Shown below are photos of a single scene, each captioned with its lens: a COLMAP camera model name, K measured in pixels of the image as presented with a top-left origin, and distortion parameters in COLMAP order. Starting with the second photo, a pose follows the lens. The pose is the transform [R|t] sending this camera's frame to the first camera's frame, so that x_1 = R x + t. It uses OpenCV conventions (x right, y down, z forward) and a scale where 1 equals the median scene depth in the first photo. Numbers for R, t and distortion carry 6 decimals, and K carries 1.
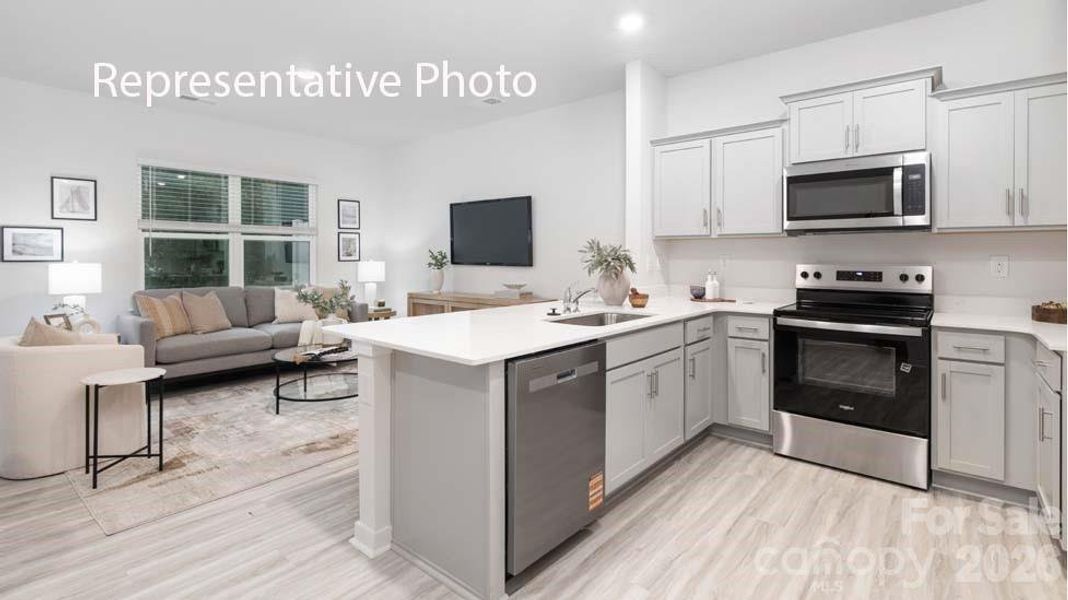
lens RADIAL K [[496.9, 0, 538.8], [0, 496.9, 255.8], [0, 0, 1]] dist [0.004167, -0.000449]
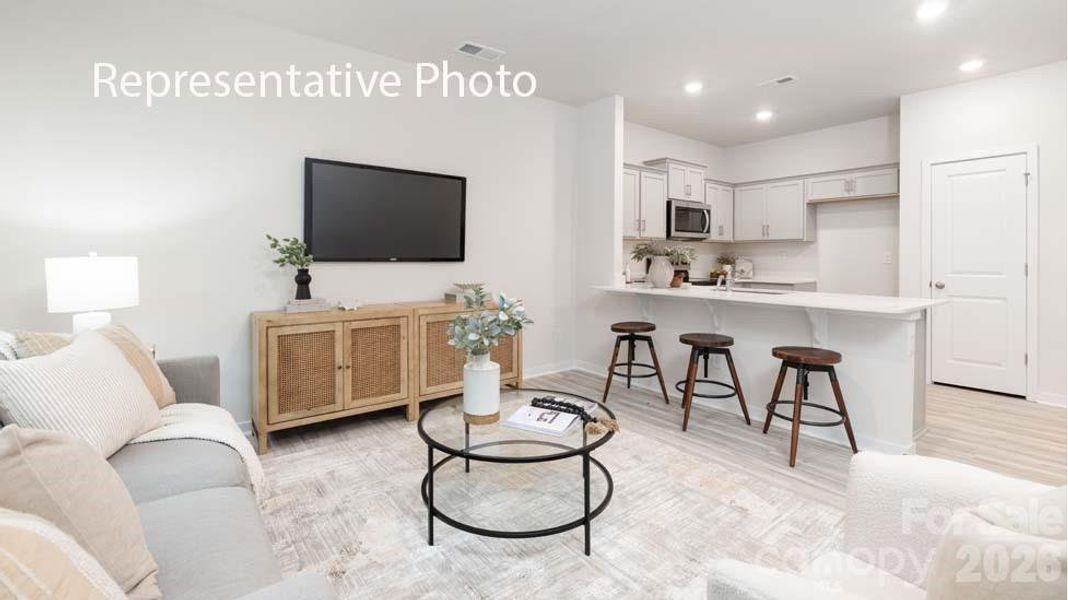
lens RADIAL K [[471.9, 0, 508.0], [0, 471.9, 256.0], [0, 0, 1]] dist [-0.007312, 0.000317]
pose [[0.220600, -0.001143, 0.975364, -0.794840], [-0.005988, 0.999979, 0.002526, 0.009932], [-0.975346, -0.006398, 0.220588, 0.770485]]
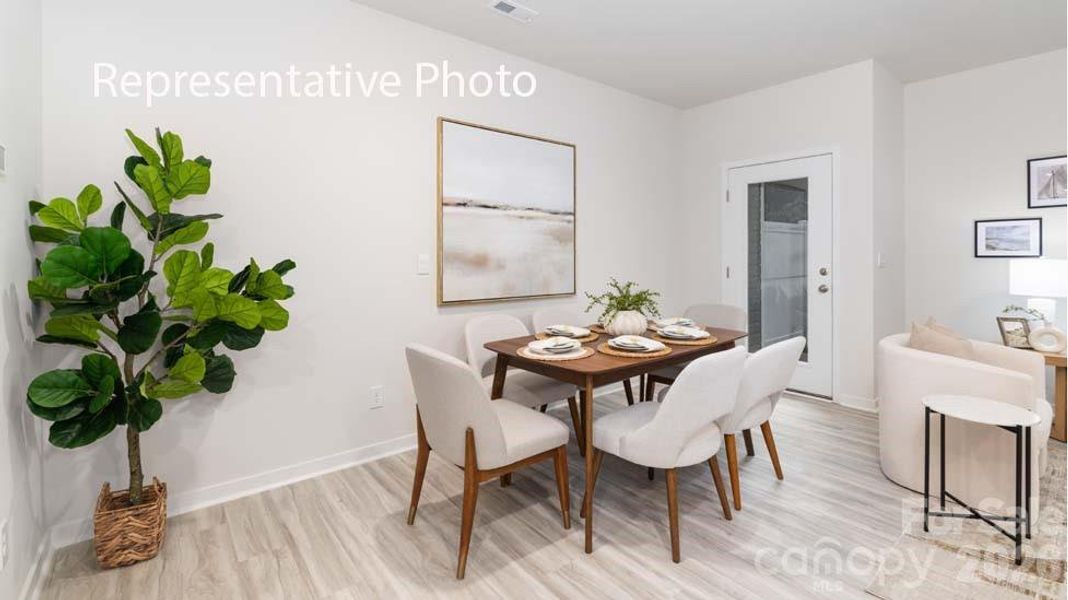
lens RADIAL K [[471.9, 0, 522.8], [0, 471.9, 247.2], [0, 0, 1]] dist [-0.007312, 0.000317]
pose [[-0.210172, -0.016137, -0.977531, 0.007771], [0.005053, 0.999832, -0.017592, 0.003461], [0.977651, -0.008637, -0.210056, 0.271475]]
